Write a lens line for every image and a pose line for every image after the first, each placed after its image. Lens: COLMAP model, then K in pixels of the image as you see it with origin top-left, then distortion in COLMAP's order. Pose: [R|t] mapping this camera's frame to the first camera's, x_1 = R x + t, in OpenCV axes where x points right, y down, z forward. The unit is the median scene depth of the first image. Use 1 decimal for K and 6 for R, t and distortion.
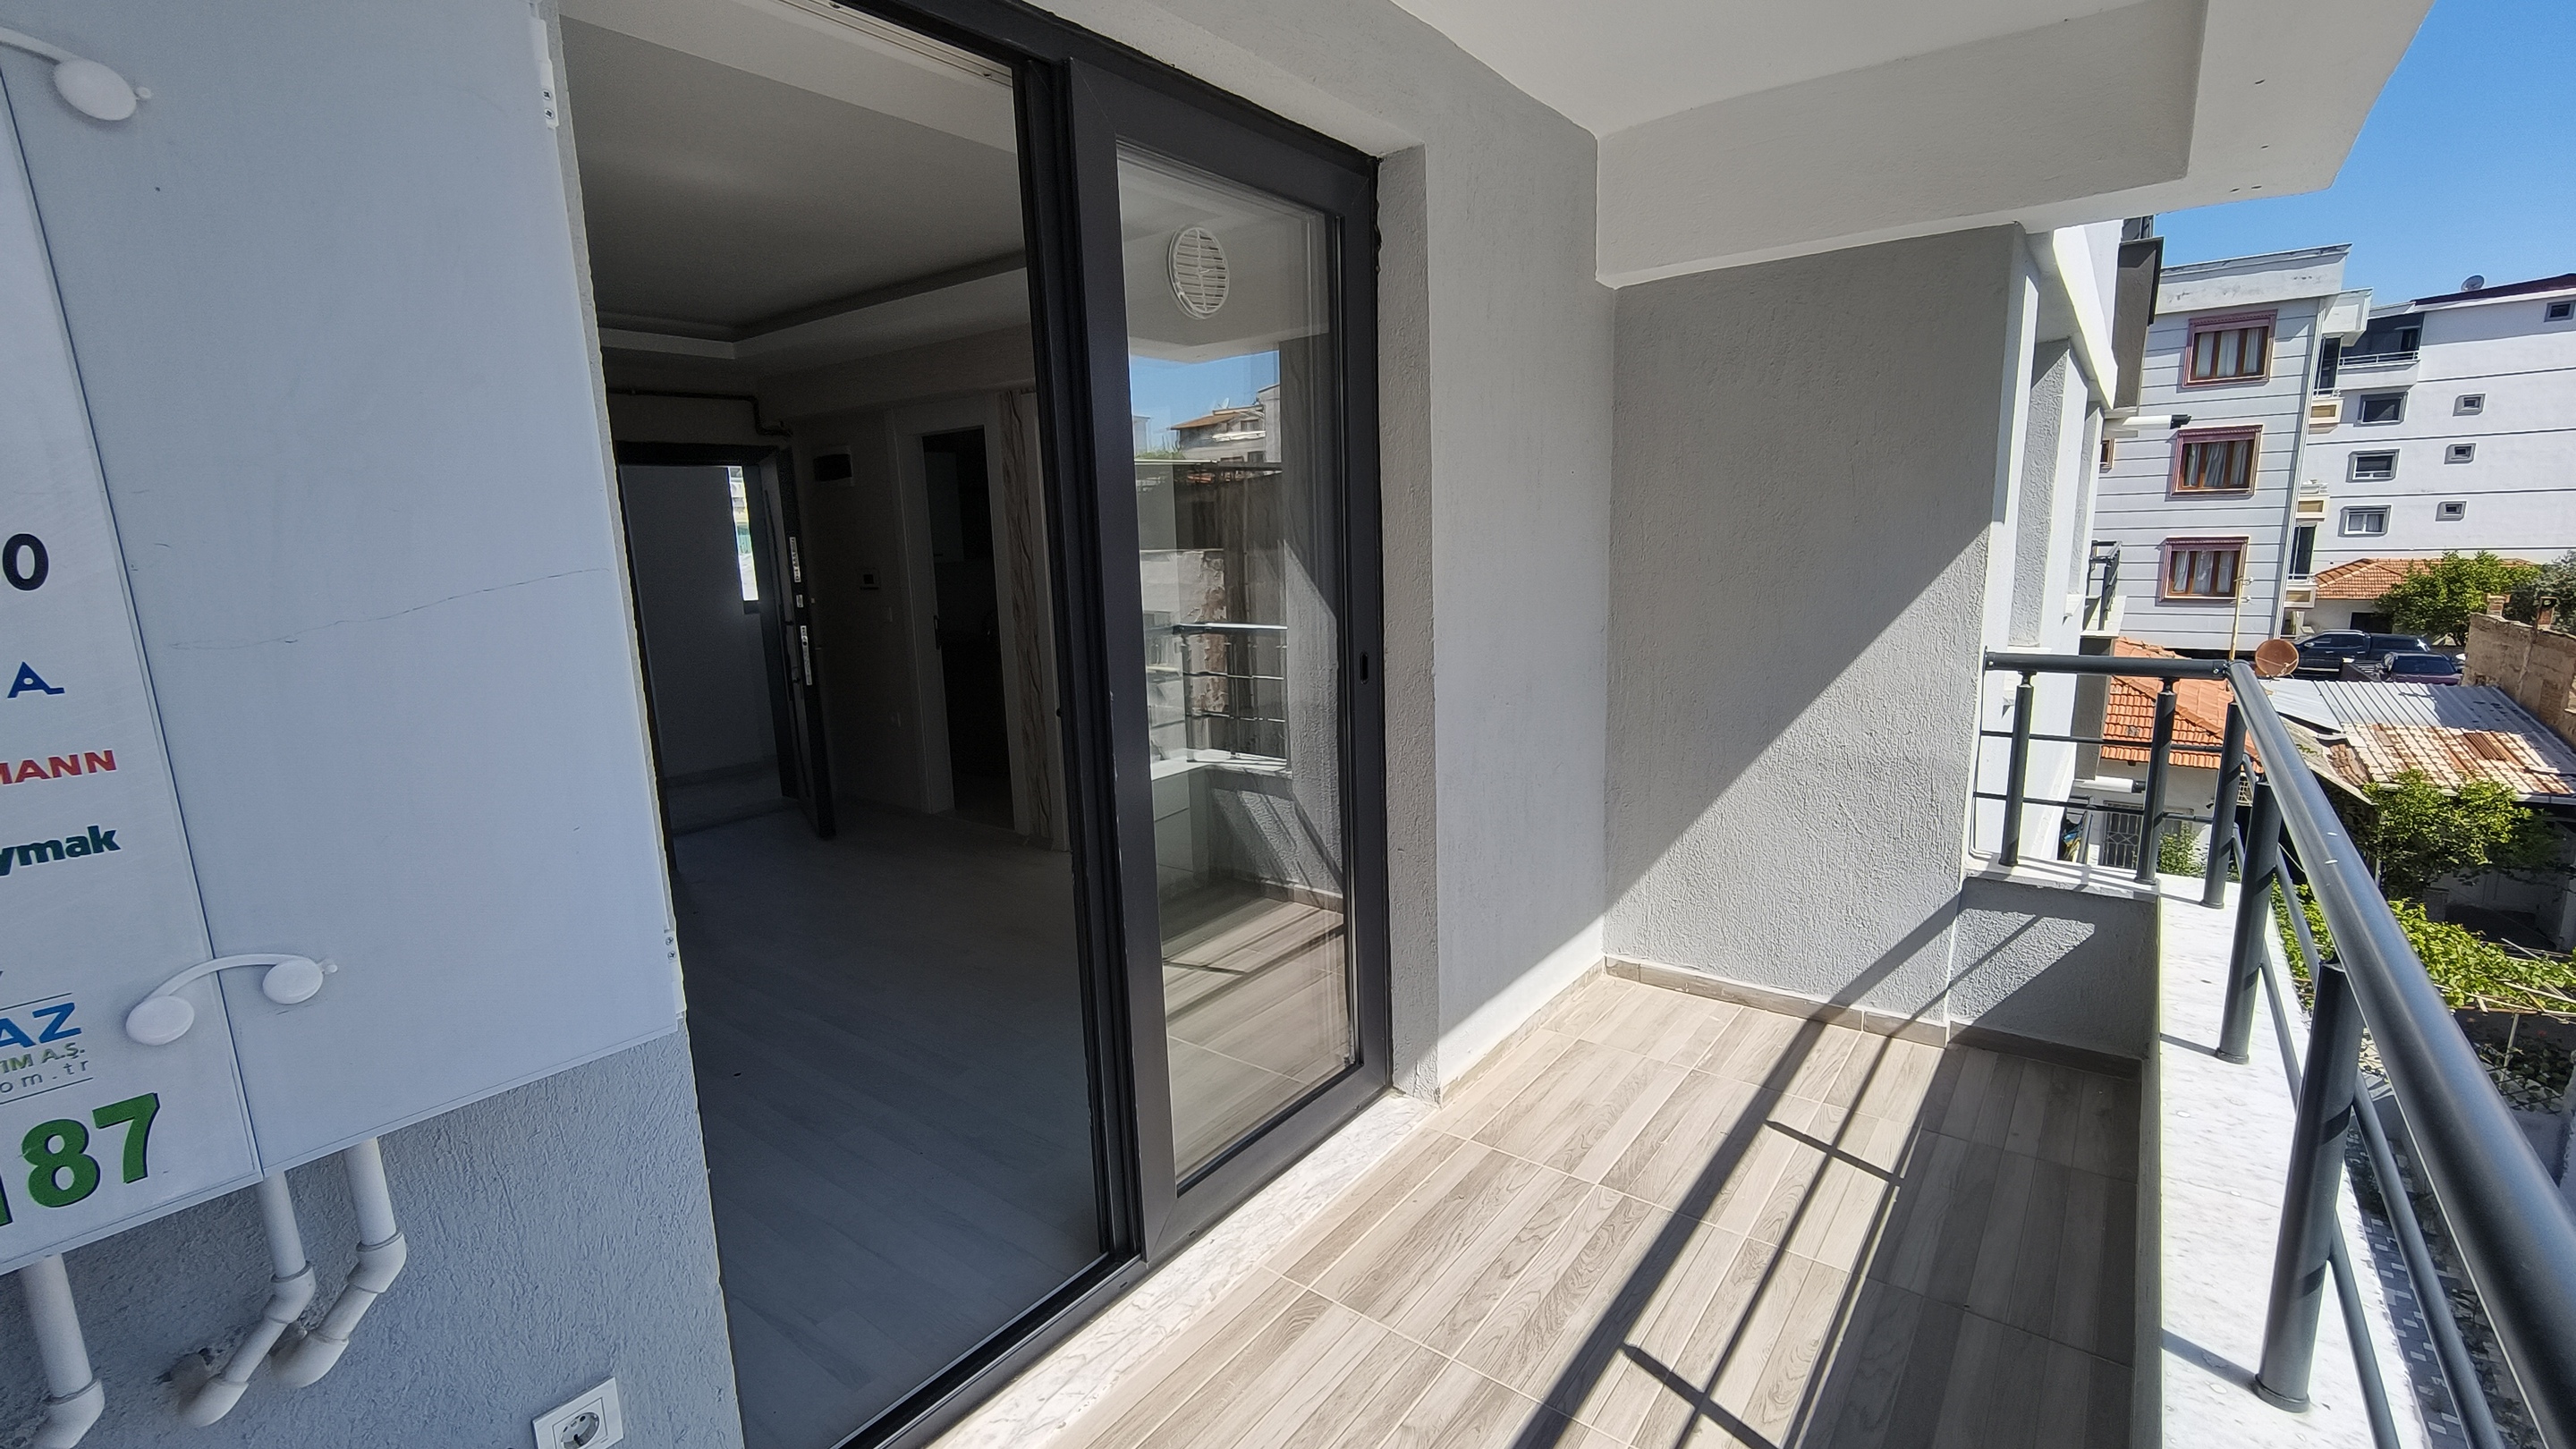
lens RADIAL K [[1100.6, 0, 1297.0], [0, 1100.6, 730.7], [0, 0, 1]] dist [-0.008563, 0.006418]
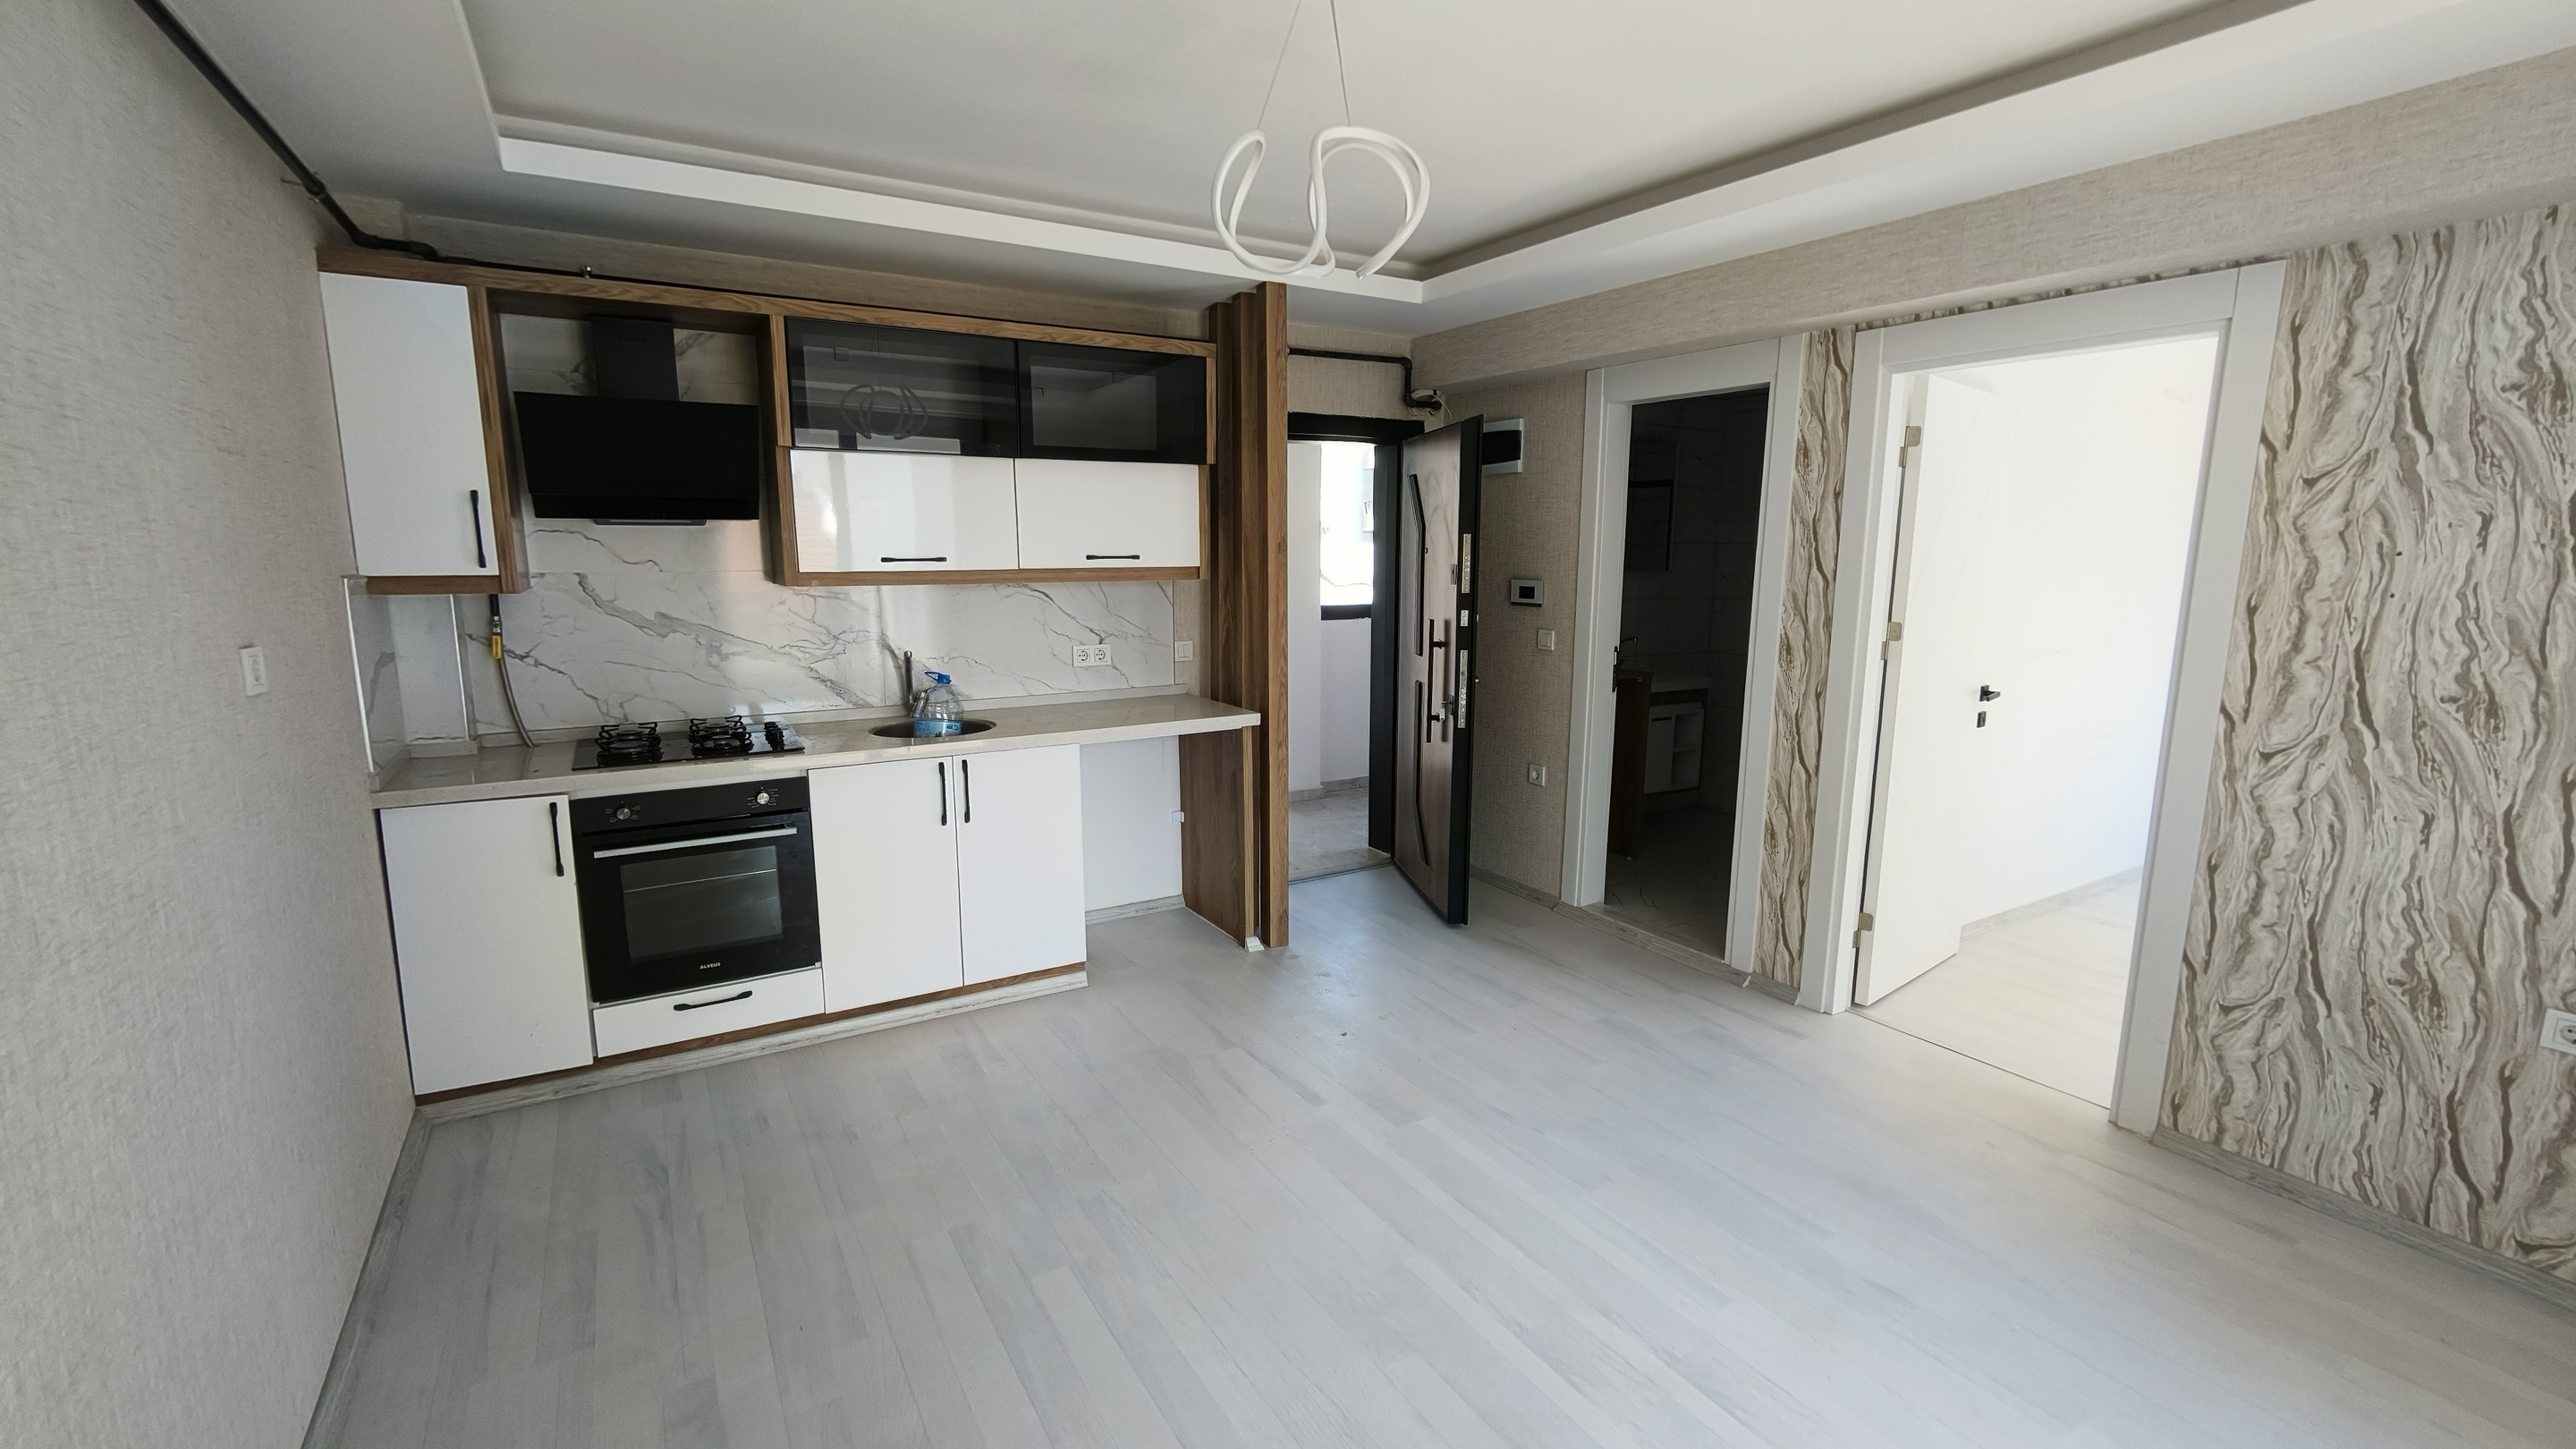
lens RADIAL K [[1100.6, 0, 1297.0], [0, 1100.6, 730.7], [0, 0, 1]] dist [-0.008563, 0.006418]
pose [[0.932230, 0.097422, -0.348505, -0.620080], [-0.099932, 0.994935, 0.010814, -0.080080], [0.347793, 0.024746, 0.937245, 0.526946]]
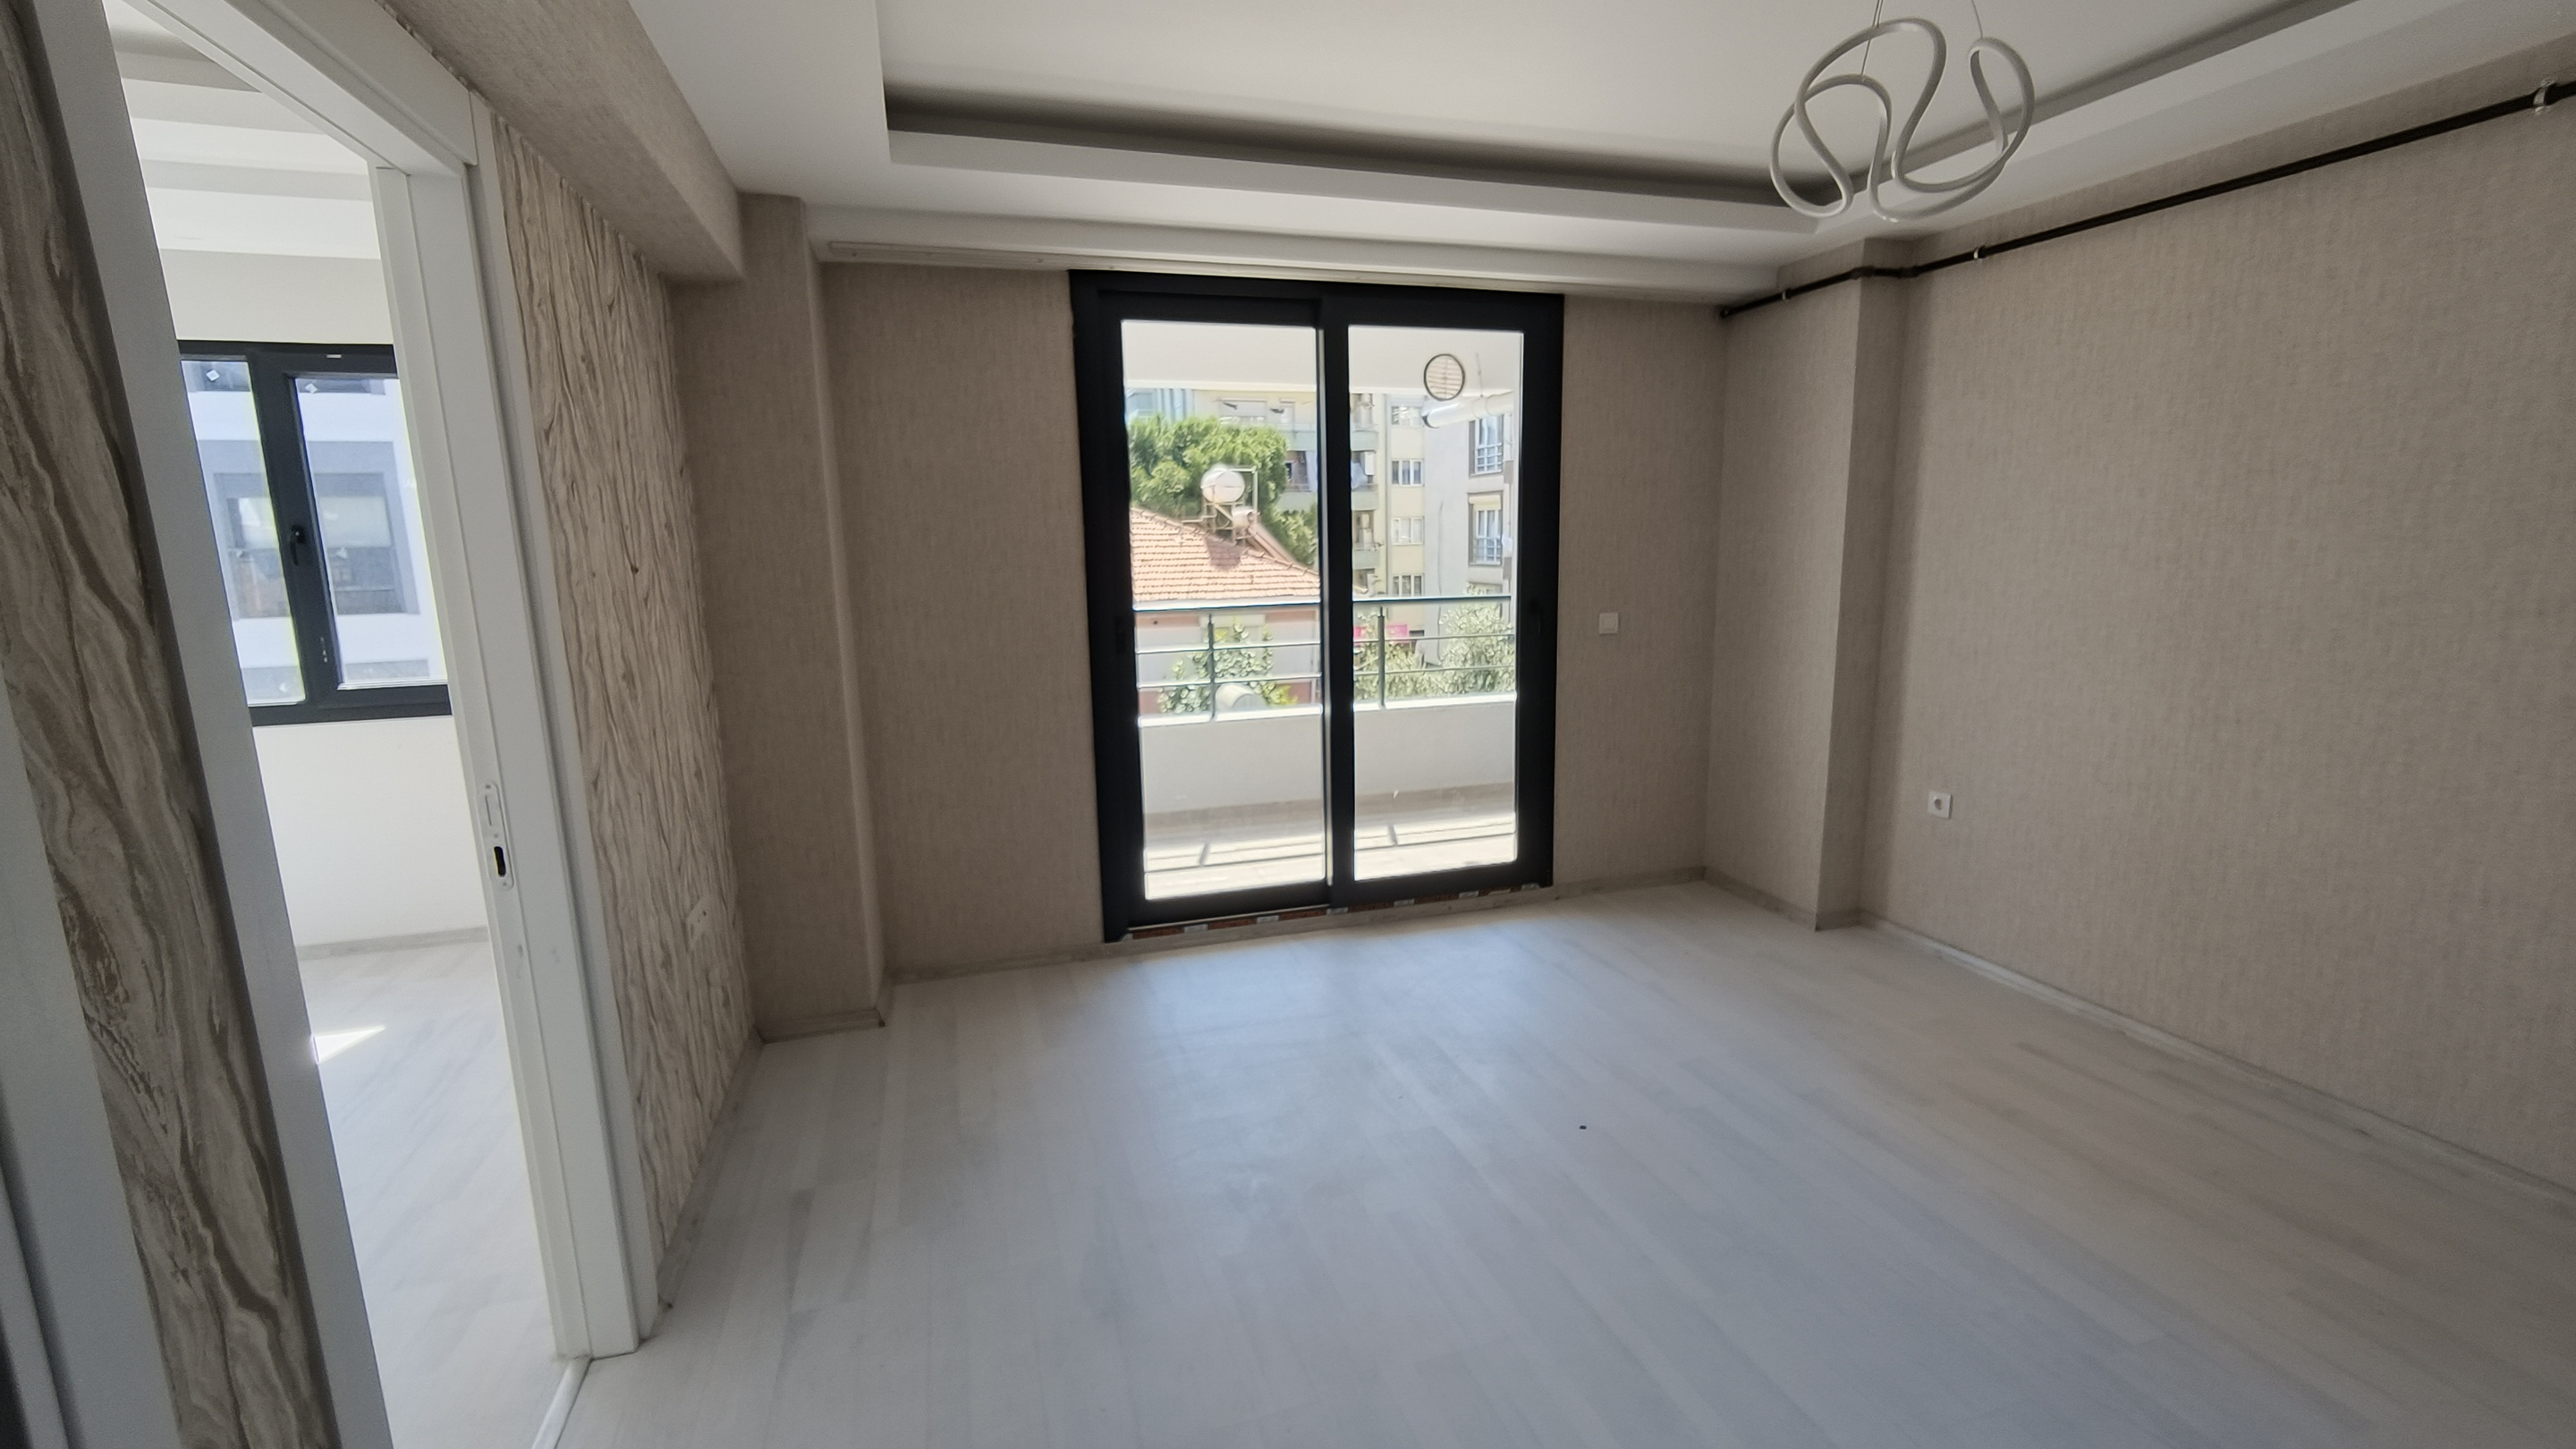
lens RADIAL K [[1096.1, 0, 1297.6], [0, 1096.1, 733.0], [0, 0, 1]] dist [-0.007225, 0.004388]
pose [[-0.817423, -0.053996, 0.573502, -1.015021], [0.148821, 0.942002, 0.300808, -0.337843], [-0.556482, 0.331236, -0.761978, 2.123455]]
